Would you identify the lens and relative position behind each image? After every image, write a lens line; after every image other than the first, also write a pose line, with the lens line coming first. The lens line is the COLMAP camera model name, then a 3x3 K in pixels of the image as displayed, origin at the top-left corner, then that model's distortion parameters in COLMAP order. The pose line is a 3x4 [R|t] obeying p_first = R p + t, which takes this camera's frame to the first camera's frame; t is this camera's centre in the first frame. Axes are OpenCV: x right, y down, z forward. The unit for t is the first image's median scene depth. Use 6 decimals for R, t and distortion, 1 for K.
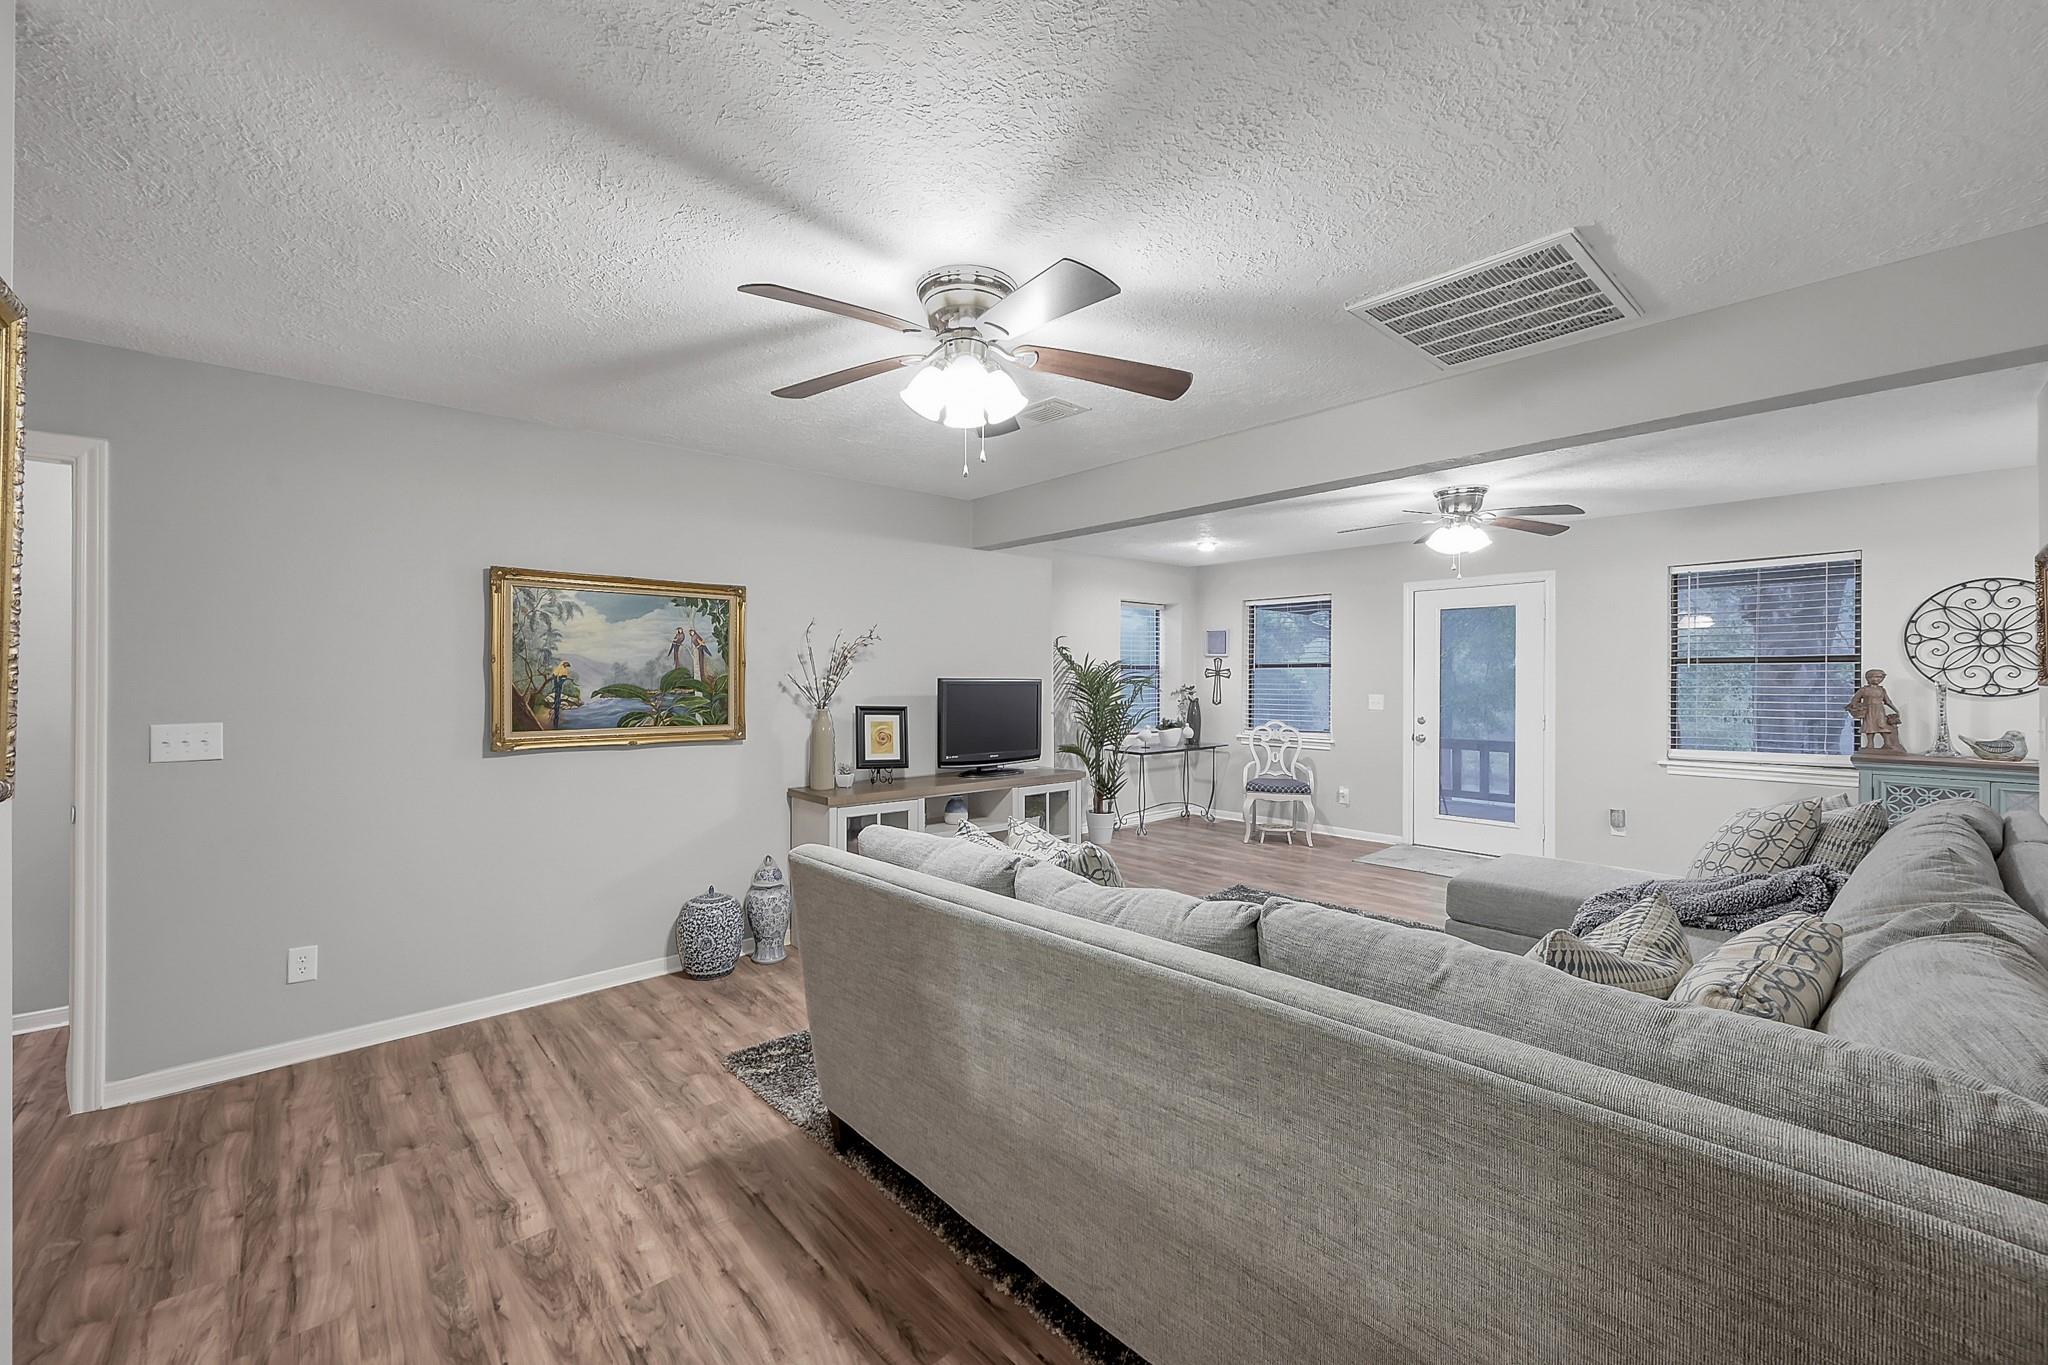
lens RADIAL K [[819.3, 0, 1024.9], [0, 819.3, 680.3], [0, 0, 1]] dist [0.001538, 0.000104]
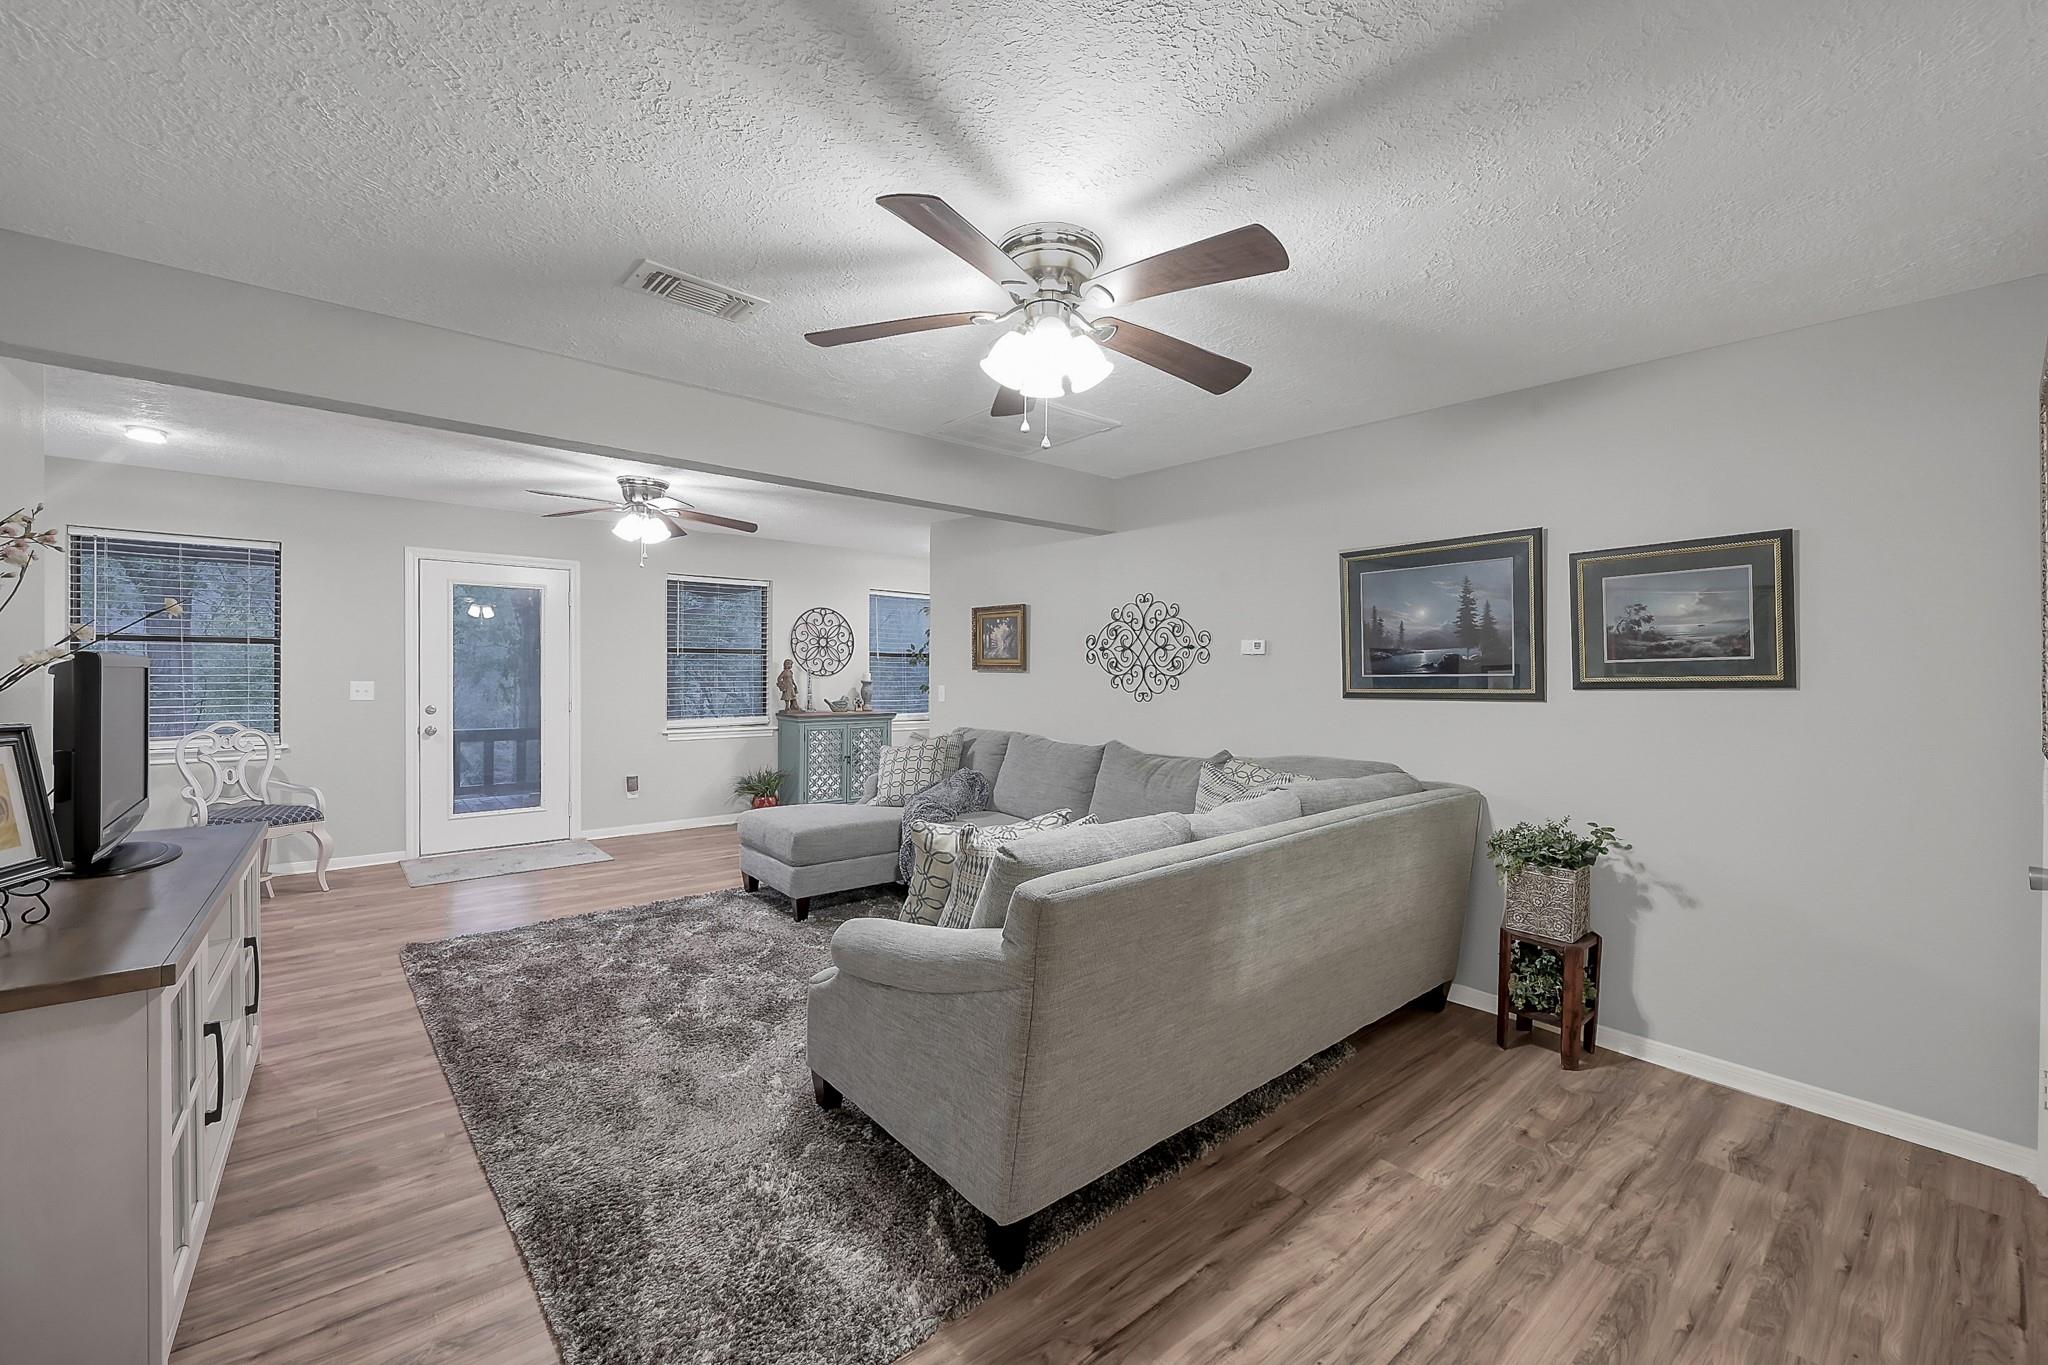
lens RADIAL K [[815.5, 0, 1024.0], [0, 815.5, 682.5], [0, 0, 1]] dist [0.001993, 0.000110]
pose [[0.028739, -0.016265, 0.999455, -0.525138], [-0.006835, 0.999841, 0.016468, 0.002121], [-0.999564, -0.007304, 0.028624, 0.515507]]
